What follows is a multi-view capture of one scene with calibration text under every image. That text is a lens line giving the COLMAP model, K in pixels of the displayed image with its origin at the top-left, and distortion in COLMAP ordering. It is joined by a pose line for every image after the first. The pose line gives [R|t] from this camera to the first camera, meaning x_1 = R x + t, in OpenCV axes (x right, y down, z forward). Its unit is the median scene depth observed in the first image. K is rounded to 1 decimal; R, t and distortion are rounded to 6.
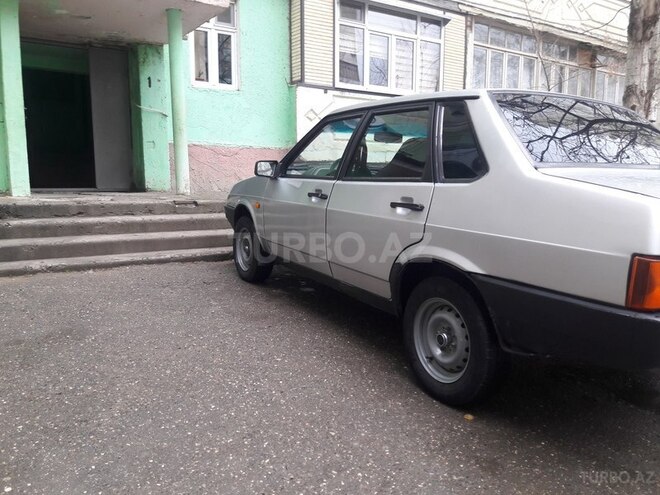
lens RADIAL K [[489.6, 0, 330.0], [0, 489.6, 247.5], [0, 0, 1]] dist [0.055544, -0.126810]
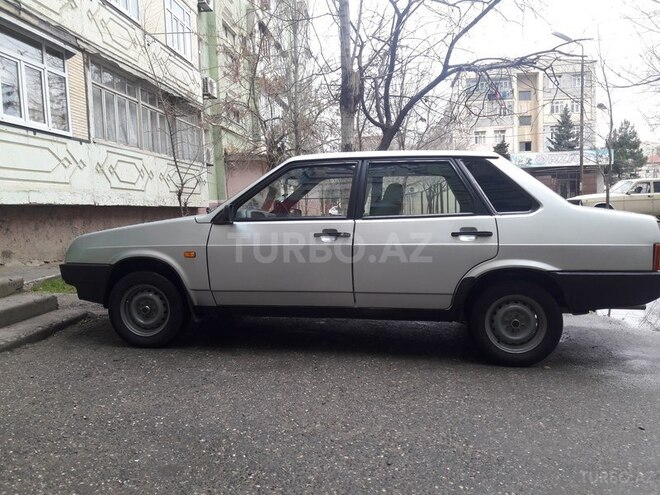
lens RADIAL K [[489.6, 0, 330.0], [0, 489.6, 247.5], [0, 0, 1]] dist [0.055544, -0.126810]
pose [[0.671505, -0.085924, 0.736001, -0.878498], [0.143668, 0.989504, -0.015559, -0.065455], [-0.726939, 0.116188, 0.676801, 0.298448]]
